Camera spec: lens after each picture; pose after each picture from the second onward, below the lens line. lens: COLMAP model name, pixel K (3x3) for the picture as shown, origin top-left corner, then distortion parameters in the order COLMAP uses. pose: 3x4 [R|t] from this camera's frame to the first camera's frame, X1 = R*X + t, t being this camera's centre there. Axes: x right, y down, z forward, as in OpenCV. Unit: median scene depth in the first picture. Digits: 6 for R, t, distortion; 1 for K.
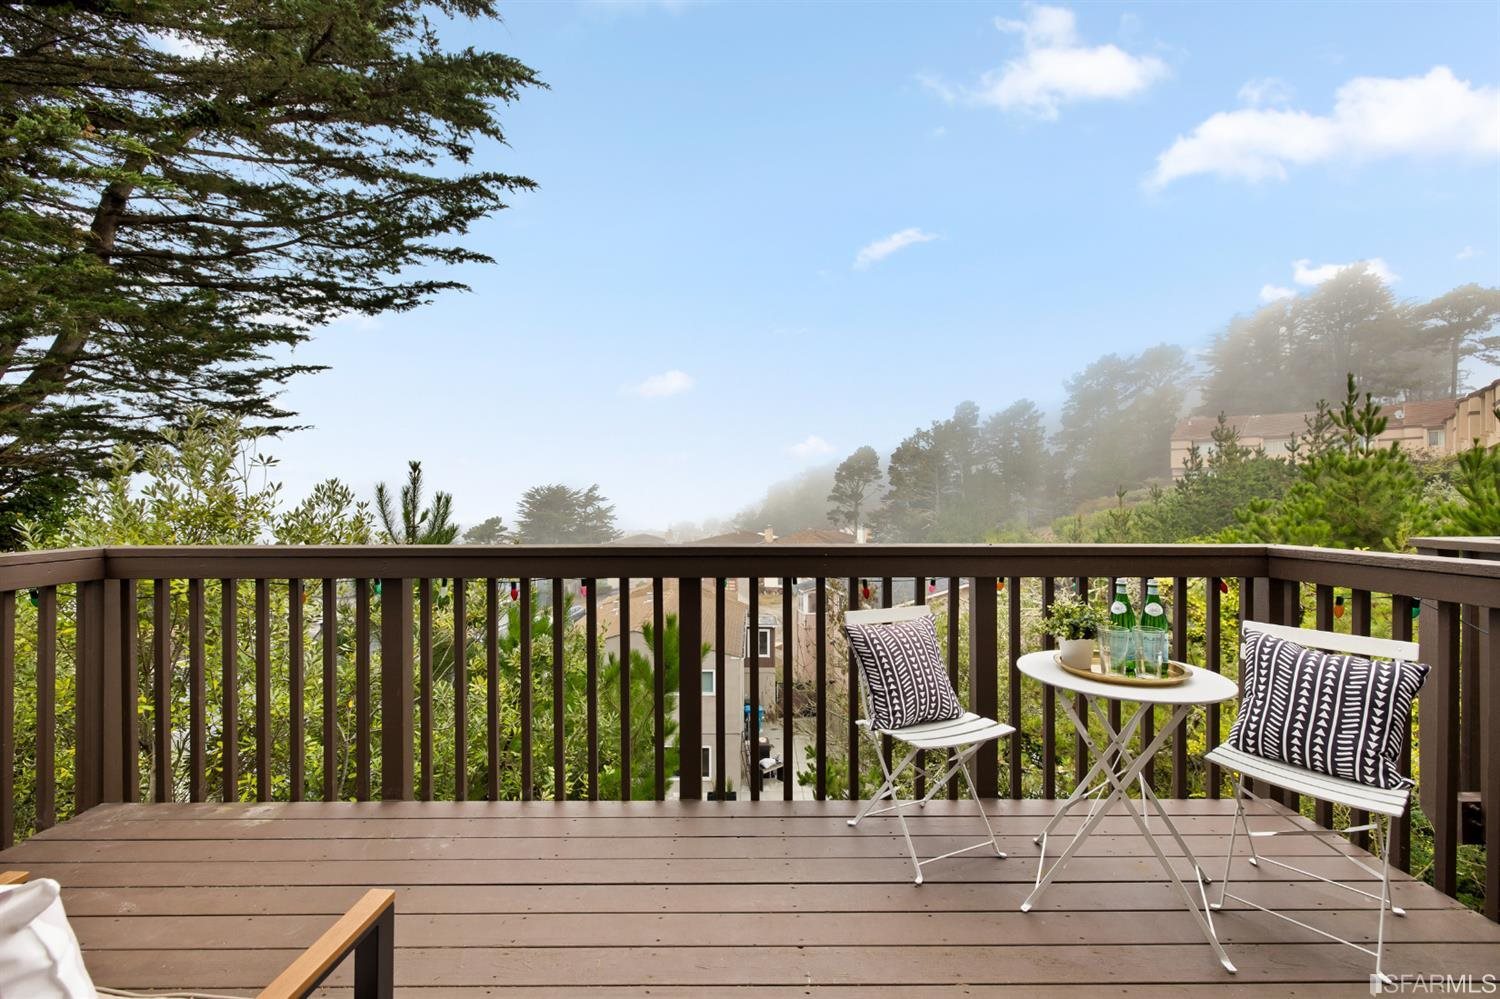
lens RADIAL K [[633.5, 0, 747.4], [0, 633.5, 494.0], [0, 0, 1]] dist [0.003946, -0.003132]
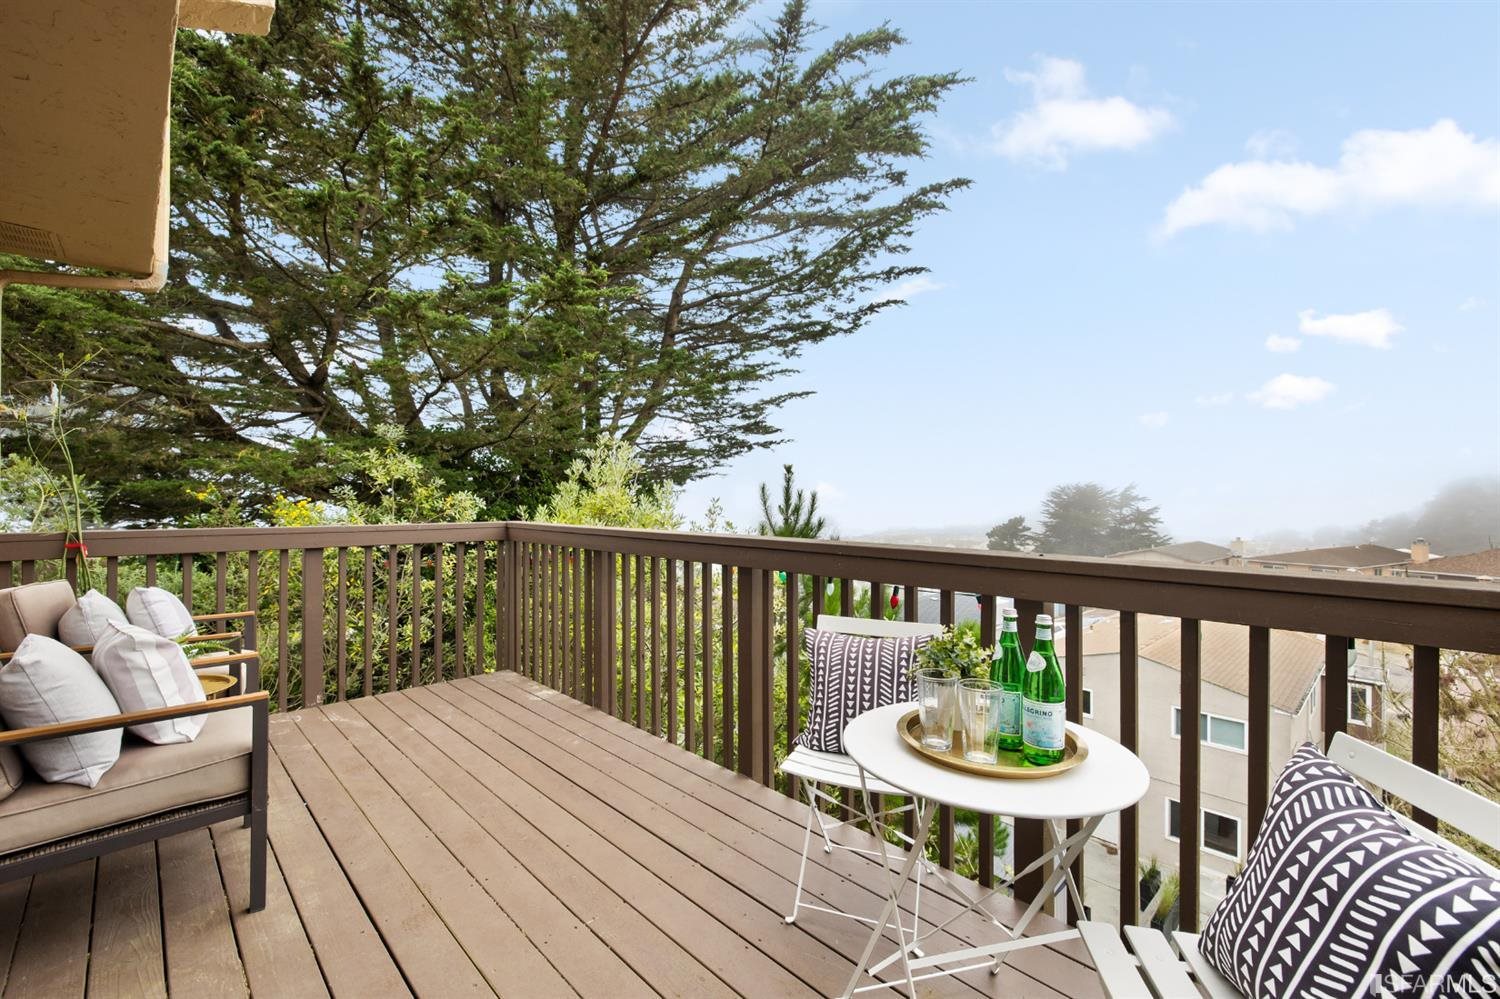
lens RADIAL K [[633.5, 0, 744.5], [0, 633.5, 494.8], [0, 0, 1]] dist [0.003946, -0.003132]
pose [[0.696266, -0.000630, -0.717783, 0.146871], [0.001847, 0.999998, 0.000913, 0.002057], [0.717781, -0.001961, 0.696266, 0.057028]]
